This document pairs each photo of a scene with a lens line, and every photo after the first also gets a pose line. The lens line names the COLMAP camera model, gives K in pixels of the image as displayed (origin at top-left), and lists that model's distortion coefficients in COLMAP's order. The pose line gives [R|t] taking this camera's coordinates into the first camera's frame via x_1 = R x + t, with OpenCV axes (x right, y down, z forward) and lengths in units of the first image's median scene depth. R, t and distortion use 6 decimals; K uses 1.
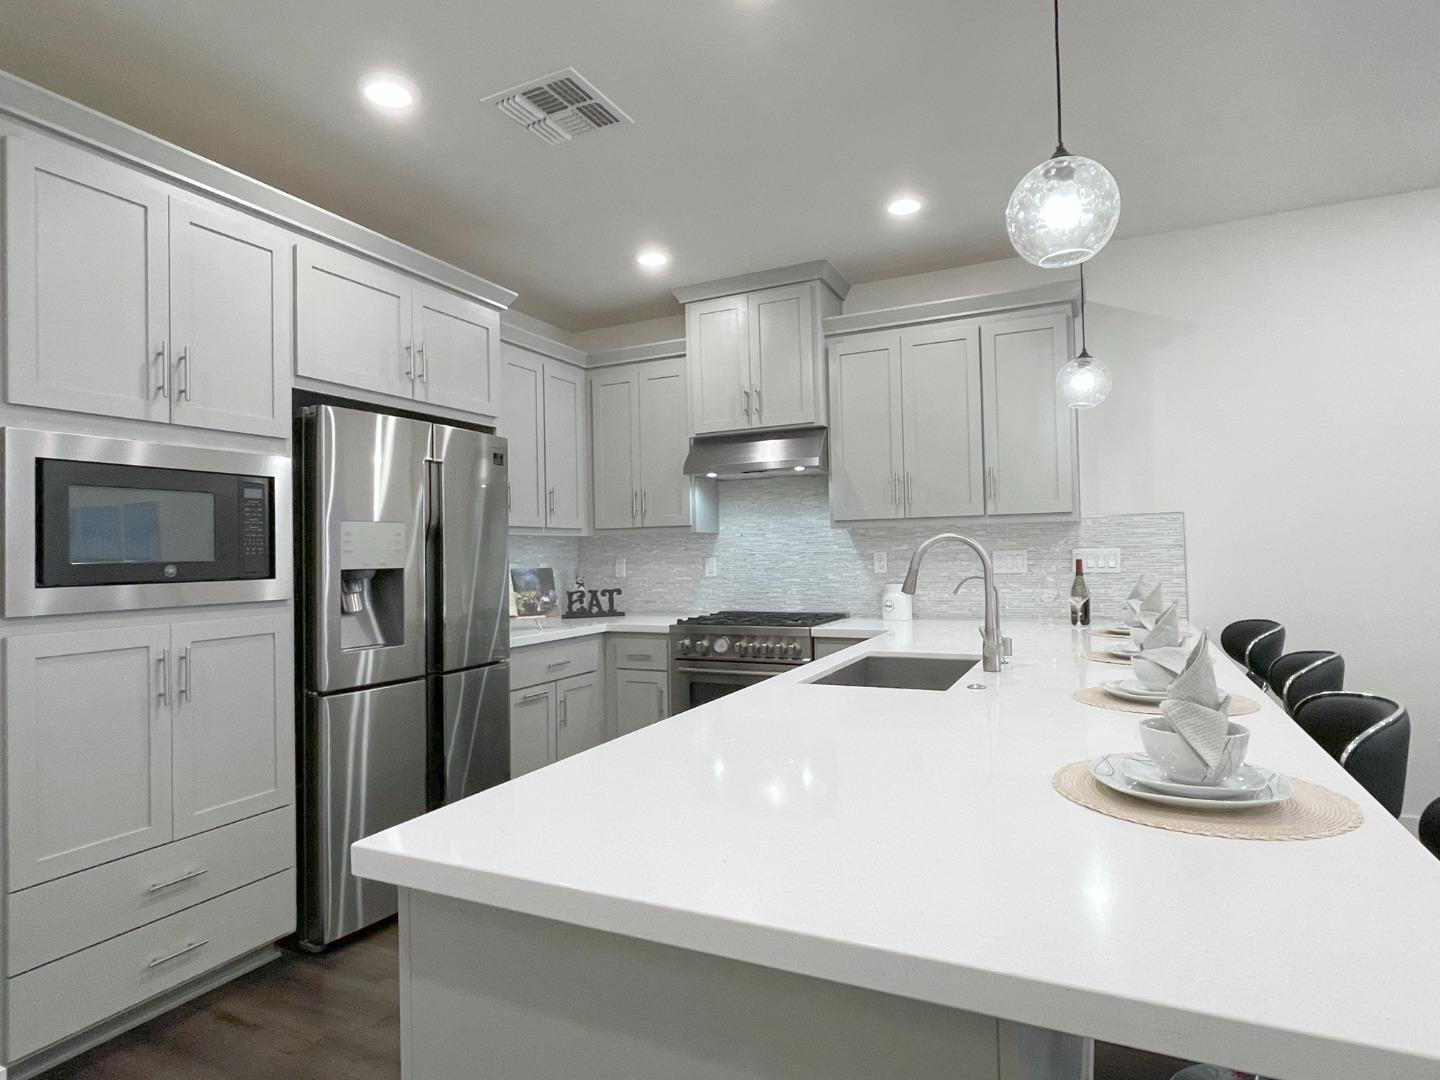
lens RADIAL K [[804.8, 0, 719.9], [0, 804.8, 539.4], [0, 0, 1]] dist [-0.003746, -0.000256]
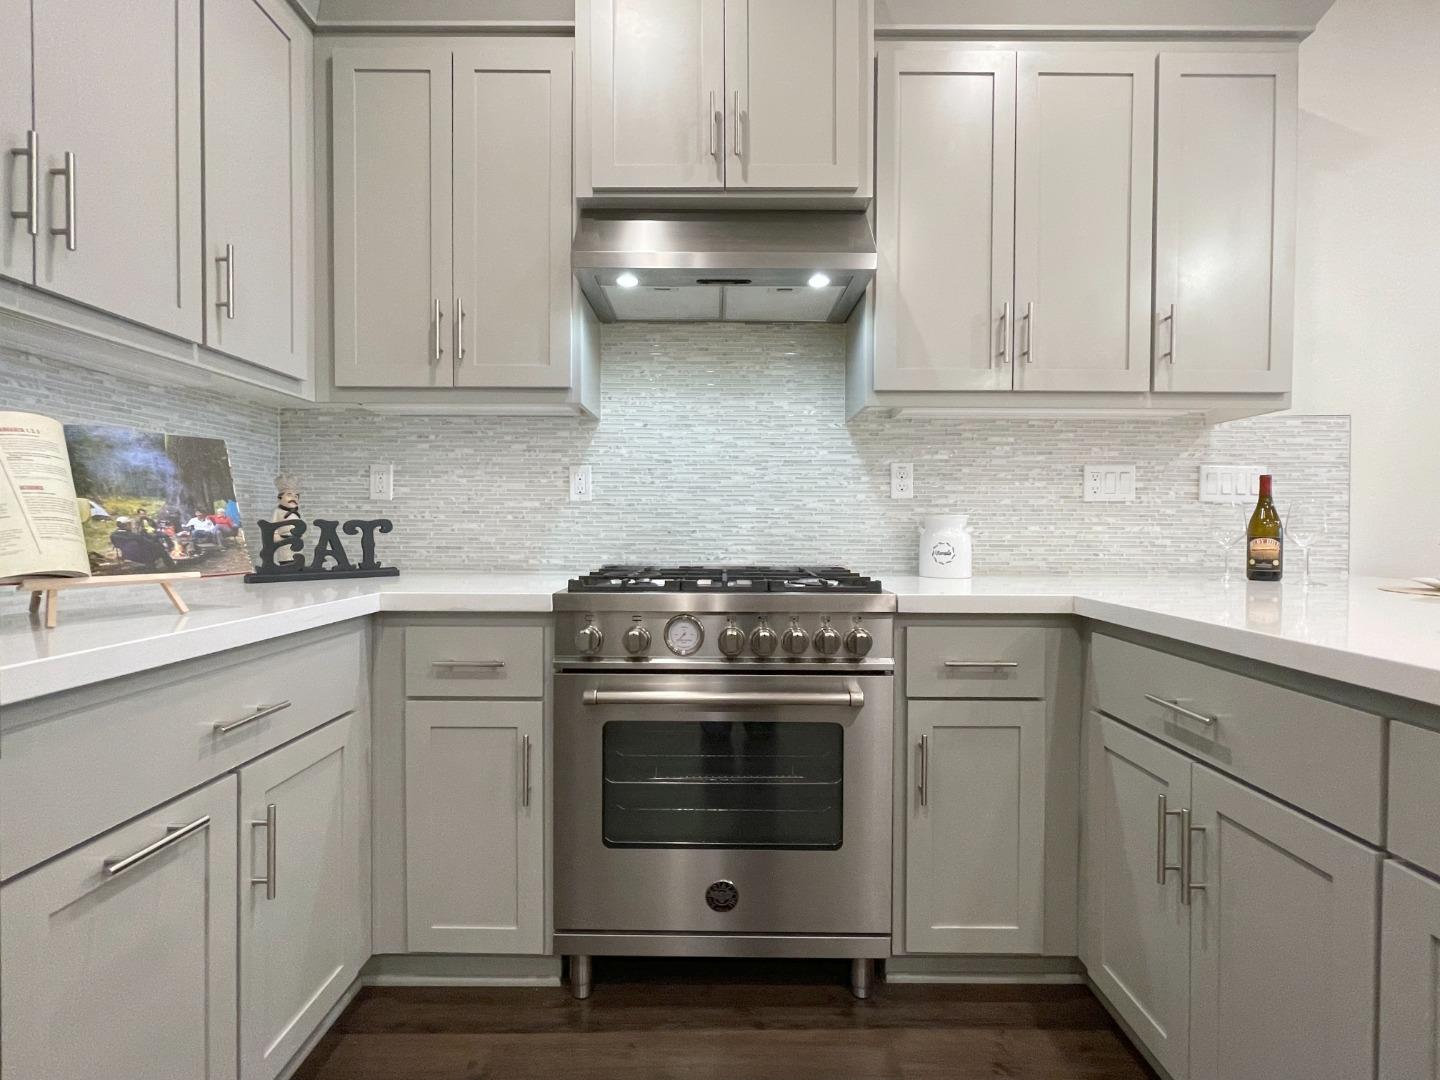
lens RADIAL K [[677.8, 0, 721.1], [0, 677.8, 537.7], [0, 0, 1]] dist [-0.002833, -0.000147]
pose [[0.899949, 0.016711, 0.435674, -0.133107], [-0.030095, 0.999263, 0.023838, 0.061671], [-0.434955, -0.034565, 0.899789, 0.599627]]
